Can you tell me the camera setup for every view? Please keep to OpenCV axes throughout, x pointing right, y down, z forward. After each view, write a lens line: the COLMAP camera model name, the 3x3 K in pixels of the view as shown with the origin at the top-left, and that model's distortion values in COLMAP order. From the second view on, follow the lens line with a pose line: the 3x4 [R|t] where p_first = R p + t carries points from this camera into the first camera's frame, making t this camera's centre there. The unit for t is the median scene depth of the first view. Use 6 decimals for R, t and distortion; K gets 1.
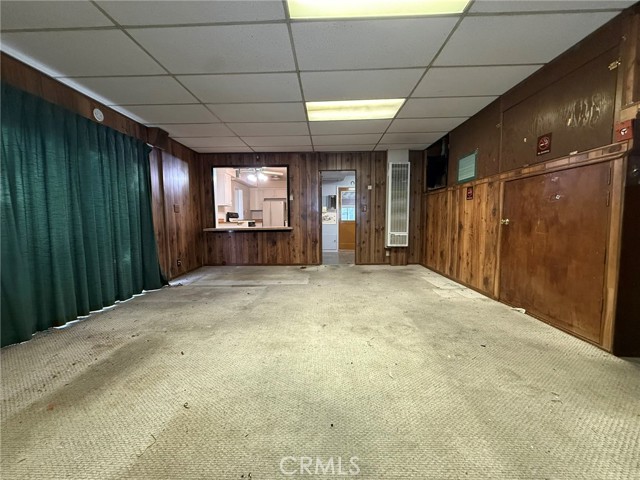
lens RADIAL K [[253.6, 0, 319.4], [0, 253.6, 237.9], [0, 0, 1]] dist [-0.000947, -0.000100]
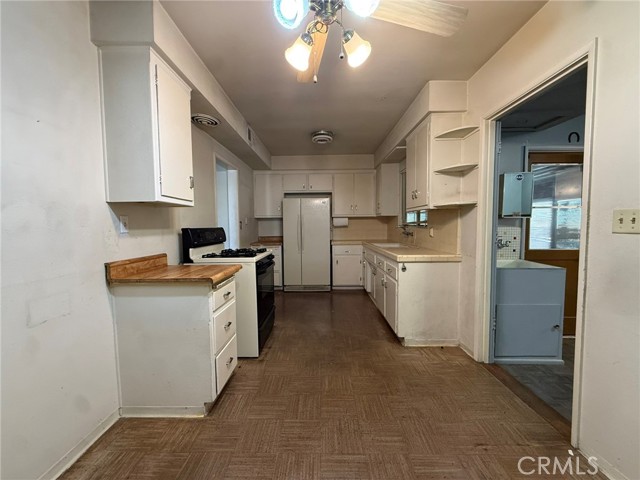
lens RADIAL K [[253.6, 0, 318.4], [0, 253.6, 239.2], [0, 0, 1]] dist [-0.000947, -0.000100]
pose [[0.999944, -0.001880, 0.010368, -0.490587], [0.002000, 0.999931, -0.011537, -0.196602], [-0.010346, 0.011557, 0.999880, 1.639230]]
